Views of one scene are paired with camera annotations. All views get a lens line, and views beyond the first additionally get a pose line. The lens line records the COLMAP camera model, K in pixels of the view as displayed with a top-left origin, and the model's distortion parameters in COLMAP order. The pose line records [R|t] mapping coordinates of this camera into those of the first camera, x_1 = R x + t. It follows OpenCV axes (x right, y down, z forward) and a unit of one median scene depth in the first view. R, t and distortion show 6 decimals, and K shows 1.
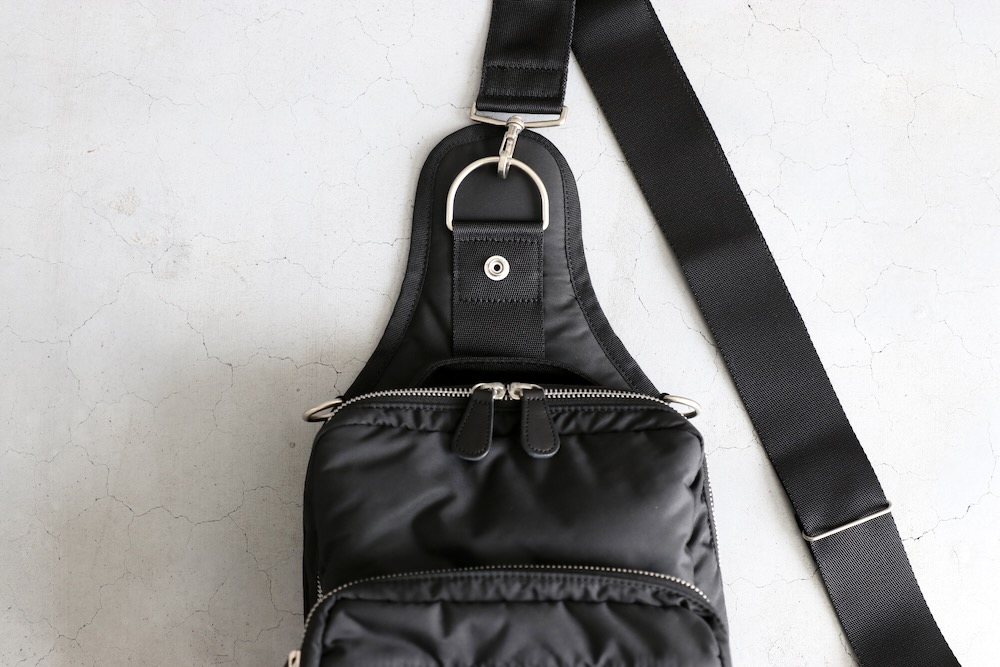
lens RADIAL K [[1102.4, 0, 500.0], [0, 1102.4, 333.5], [0, 0, 1]] dist [-0.009702, -0.021666]
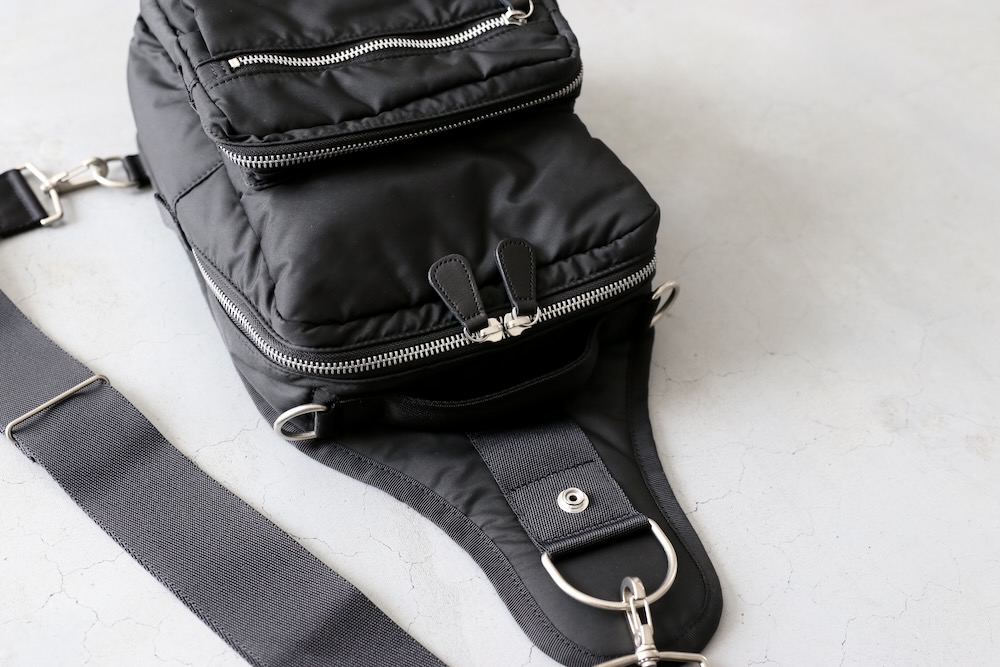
lens RADIAL K [[1307.1, 0, 500.0], [0, 1307.1, 333.5], [0, 0, 1]] dist [-0.001779, 0.026687]
pose [[-0.888966, 0.225906, -0.398379, 0.443262], [-0.453393, -0.556828, 0.695972, -0.704392], [-0.064604, 0.799318, 0.597426, 0.387384]]
